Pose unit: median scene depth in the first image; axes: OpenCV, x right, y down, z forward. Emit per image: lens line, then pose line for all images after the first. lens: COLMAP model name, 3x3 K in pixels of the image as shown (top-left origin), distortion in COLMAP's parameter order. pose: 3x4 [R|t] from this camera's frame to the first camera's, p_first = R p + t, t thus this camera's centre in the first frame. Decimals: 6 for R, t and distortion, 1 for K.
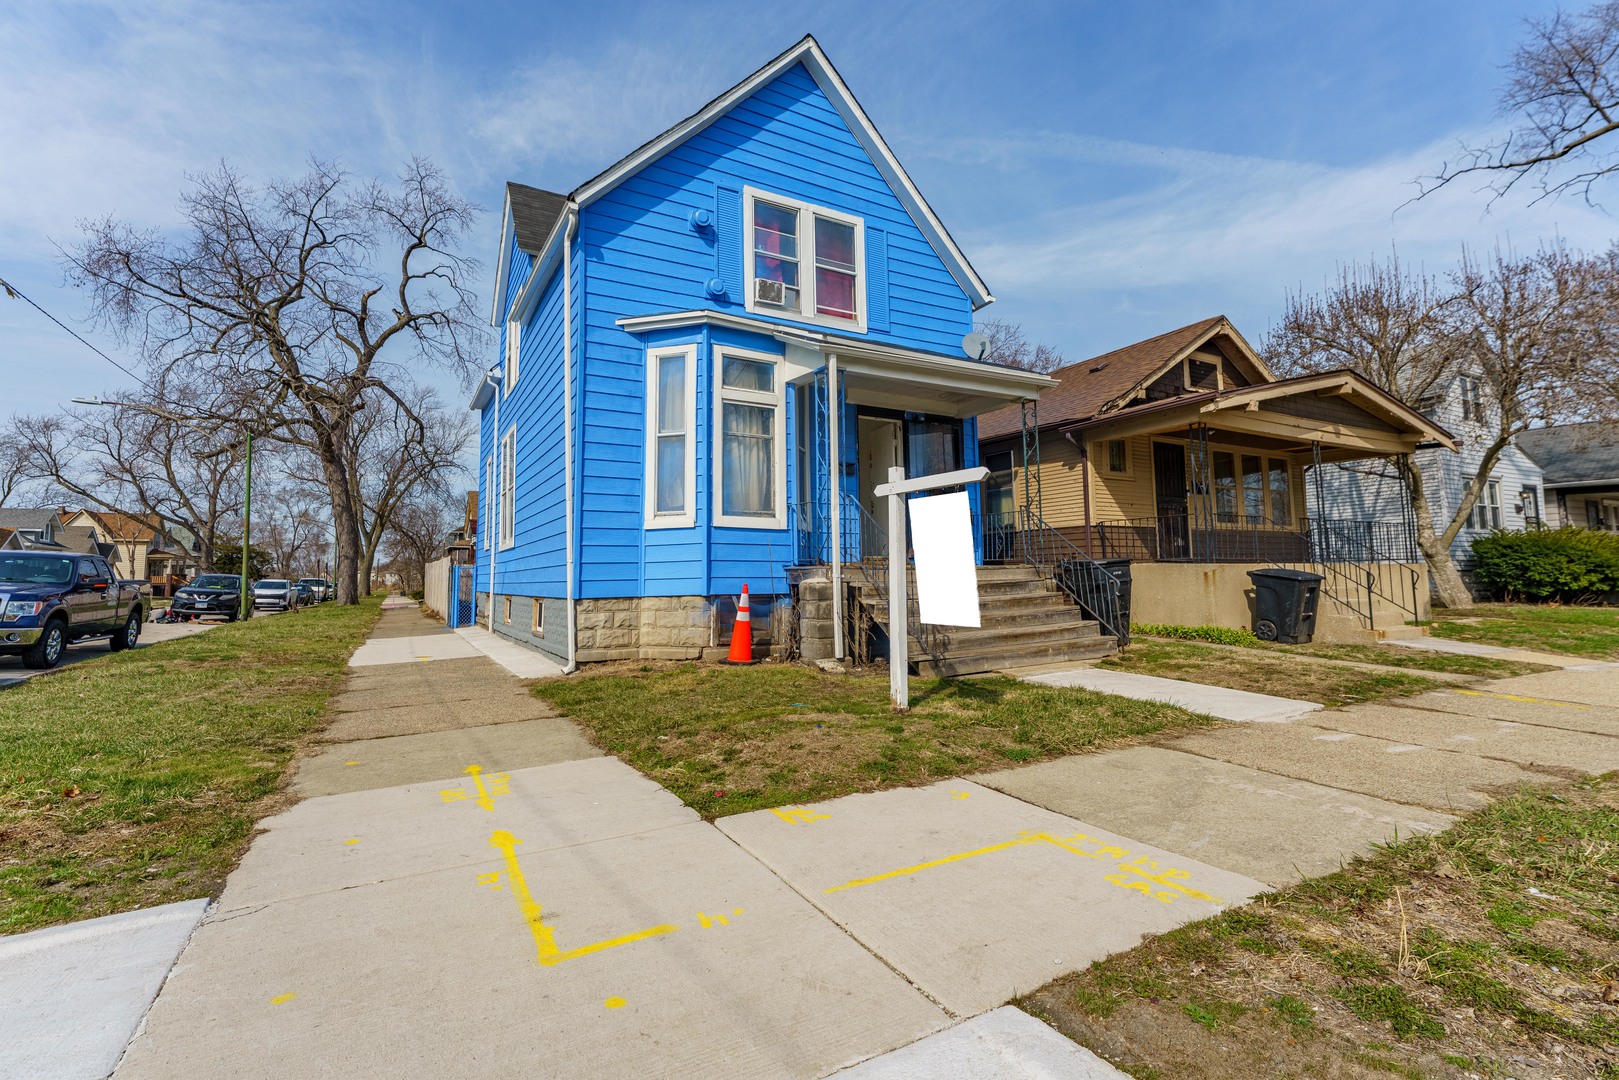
lens RADIAL K [[737.3, 0, 815.0], [0, 737.3, 526.8], [0, 0, 1]] dist [0.004592, 0.000335]
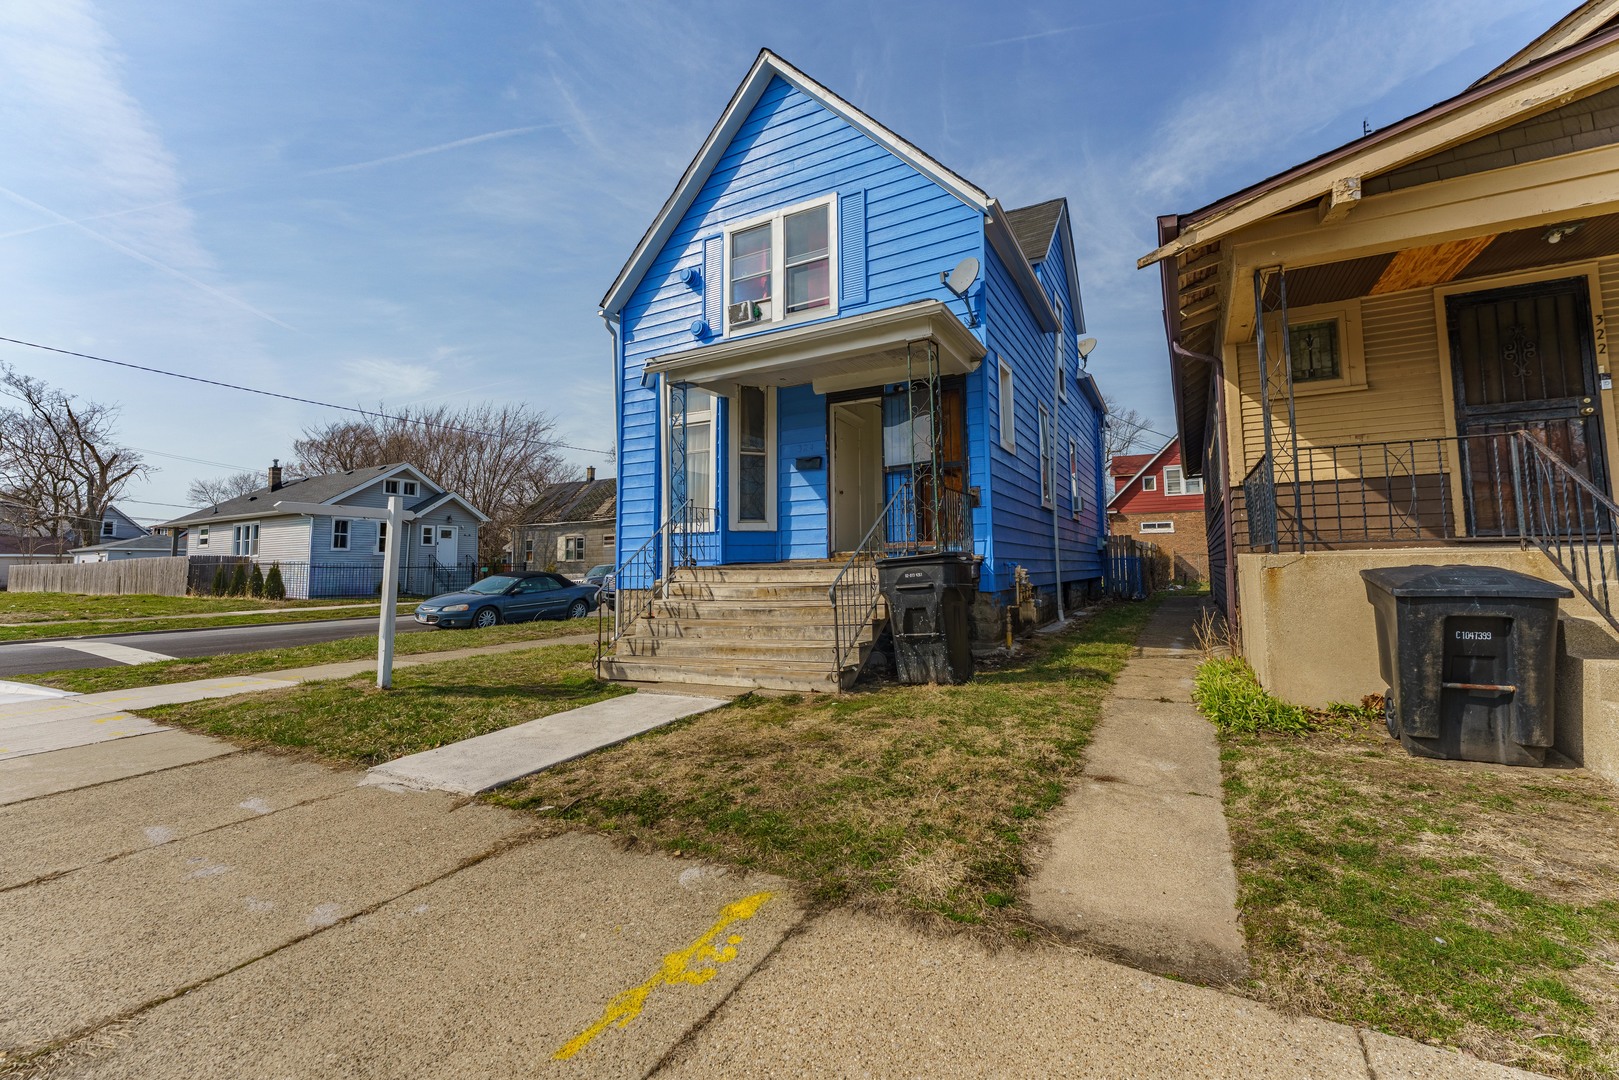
lens RADIAL K [[652.5, 0, 829.9], [0, 652.5, 530.1], [0, 0, 1]] dist [0.001115, 0.000266]
pose [[0.540459, -0.044008, -0.840218, 0.809329], [0.067350, 0.997689, -0.008934, 0.019863], [0.838670, -0.051760, 0.542175, 0.570957]]
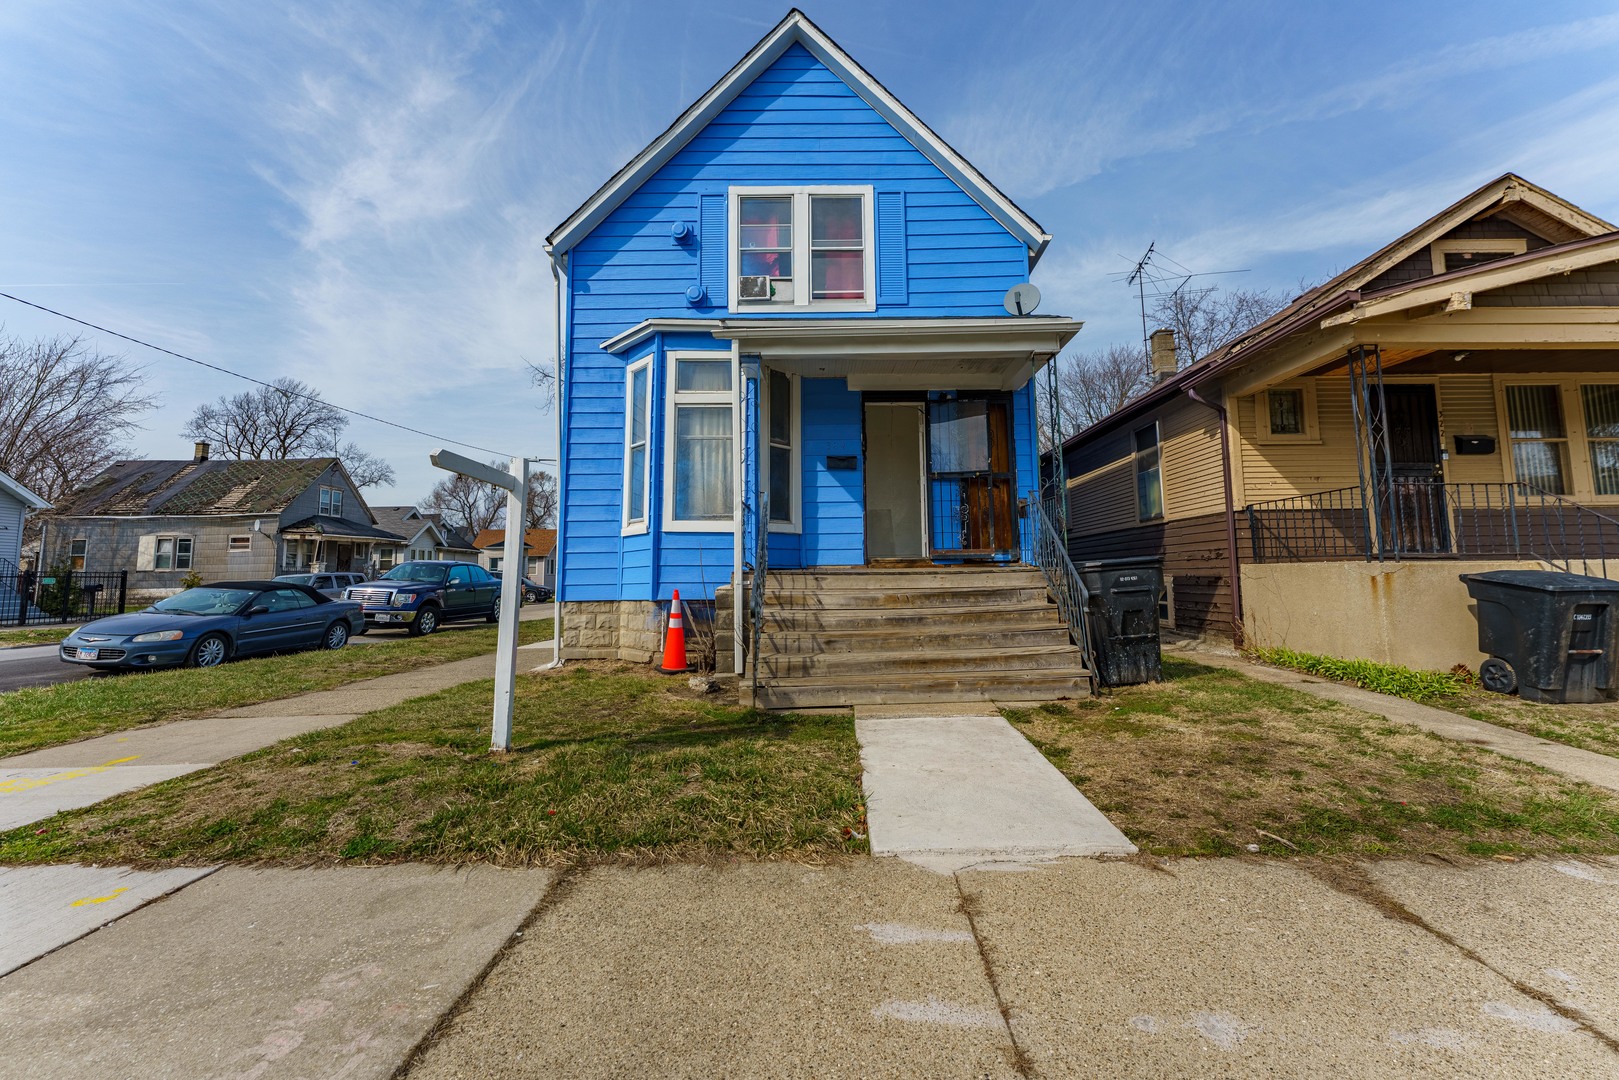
lens RADIAL K [[652.5, 0, 825.6], [0, 652.5, 528.6], [0, 0, 1]] dist [0.001115, 0.000266]
pose [[0.867700, -0.035095, -0.495847, 0.435797], [0.034870, 0.999345, -0.009711, 0.010137], [0.495863, -0.008864, 0.868356, 0.298214]]
